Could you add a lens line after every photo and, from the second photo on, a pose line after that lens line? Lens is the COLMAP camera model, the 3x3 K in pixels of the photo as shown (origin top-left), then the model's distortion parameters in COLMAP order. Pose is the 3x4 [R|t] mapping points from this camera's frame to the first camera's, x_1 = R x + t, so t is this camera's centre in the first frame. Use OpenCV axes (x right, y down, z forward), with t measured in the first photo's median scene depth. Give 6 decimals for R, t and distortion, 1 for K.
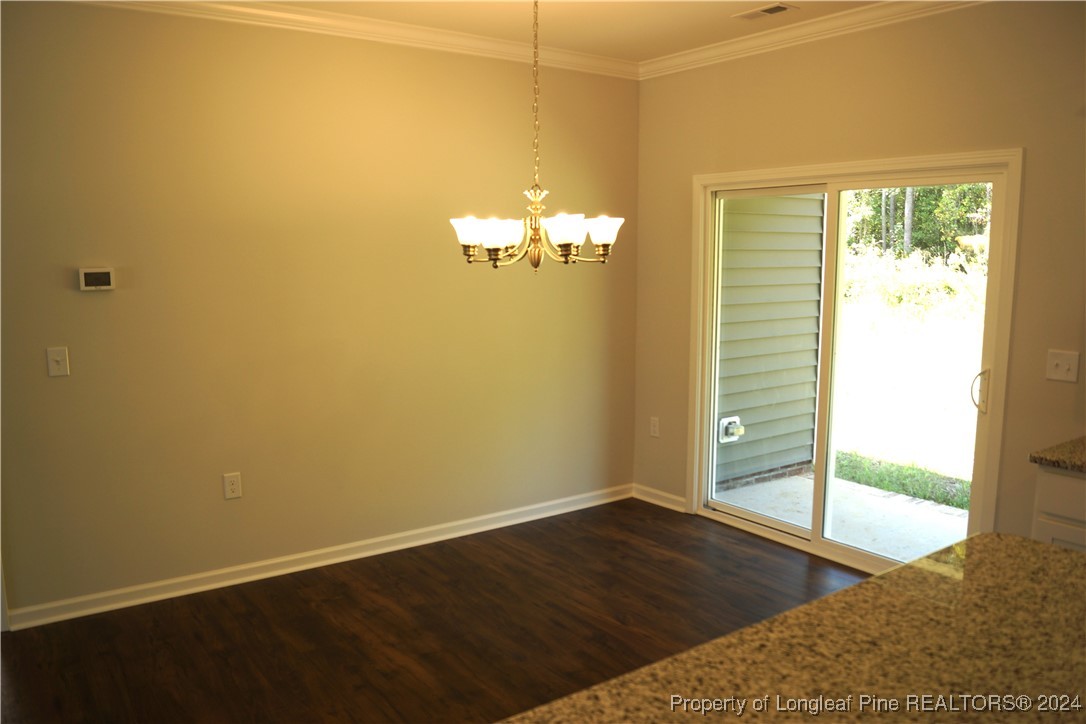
lens RADIAL K [[838.6, 0, 537.1], [0, 838.6, 361.8], [0, 0, 1]] dist [-0.085689, 0.015736]
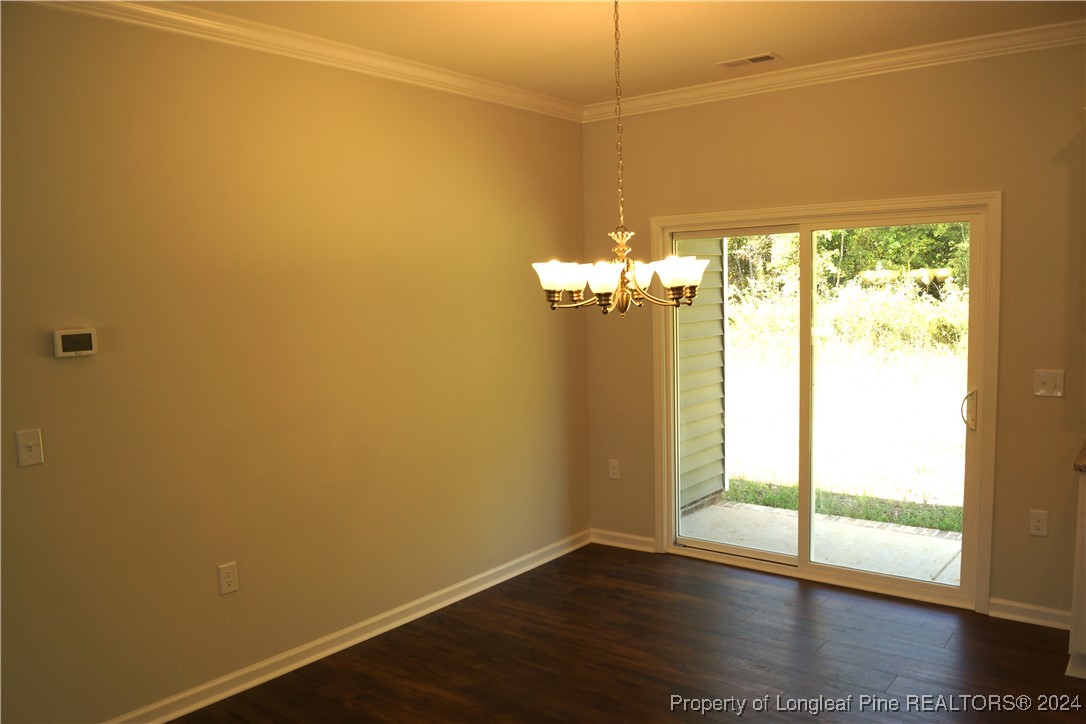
lens RADIAL K [[838.6, 0, 543.3], [0, 838.6, 363.5], [0, 0, 1]] dist [-0.085689, 0.015736]
pose [[0.961666, -0.048504, 0.269898, -0.274849], [0.061744, 0.997259, -0.040779, -0.016213], [-0.267180, 0.055880, 0.962025, 0.083867]]
